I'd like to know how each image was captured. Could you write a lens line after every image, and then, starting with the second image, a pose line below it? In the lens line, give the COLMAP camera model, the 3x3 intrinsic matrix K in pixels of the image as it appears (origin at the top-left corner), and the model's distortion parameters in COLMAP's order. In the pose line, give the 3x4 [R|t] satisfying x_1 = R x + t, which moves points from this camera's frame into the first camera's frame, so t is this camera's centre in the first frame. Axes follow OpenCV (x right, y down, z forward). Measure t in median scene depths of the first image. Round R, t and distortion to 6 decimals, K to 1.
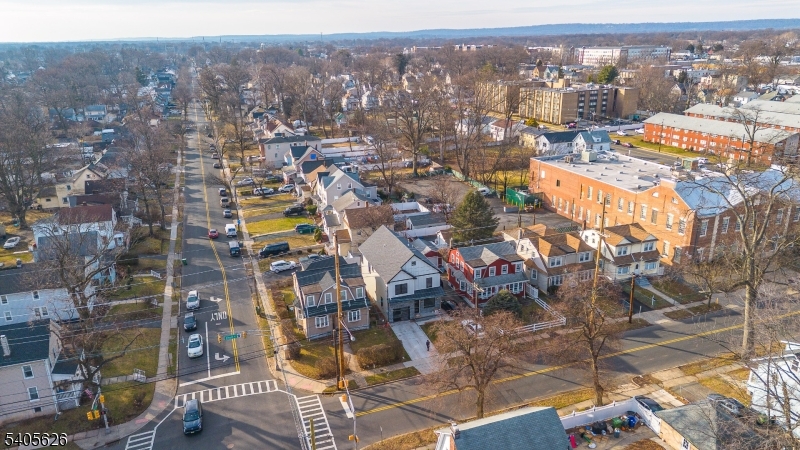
lens RADIAL K [[558.4, 0, 401.2], [0, 558.4, 227.0], [0, 0, 1]] dist [0.040414, -0.022481]
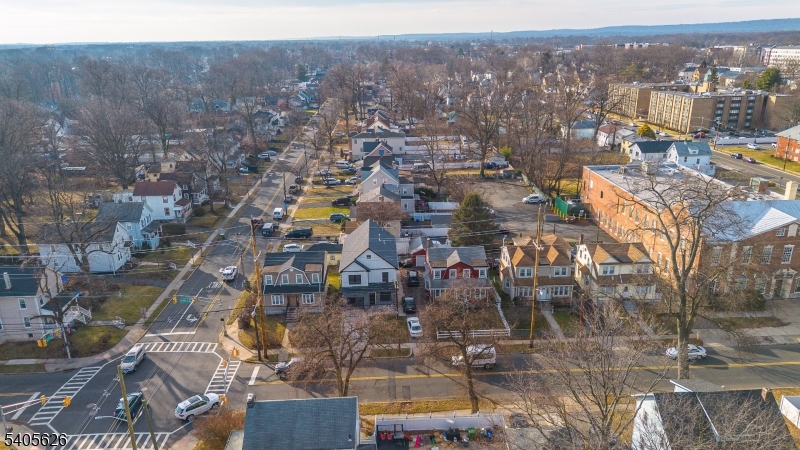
lens RADIAL K [[558.4, 0, 392.4], [0, 558.4, 224.1], [0, 0, 1]] dist [0.040414, -0.022481]
pose [[0.956597, 0.093889, -0.275876, 0.271191], [-0.094440, 0.995466, 0.011320, -0.008897], [0.275688, 0.015225, 0.961127, 0.003866]]
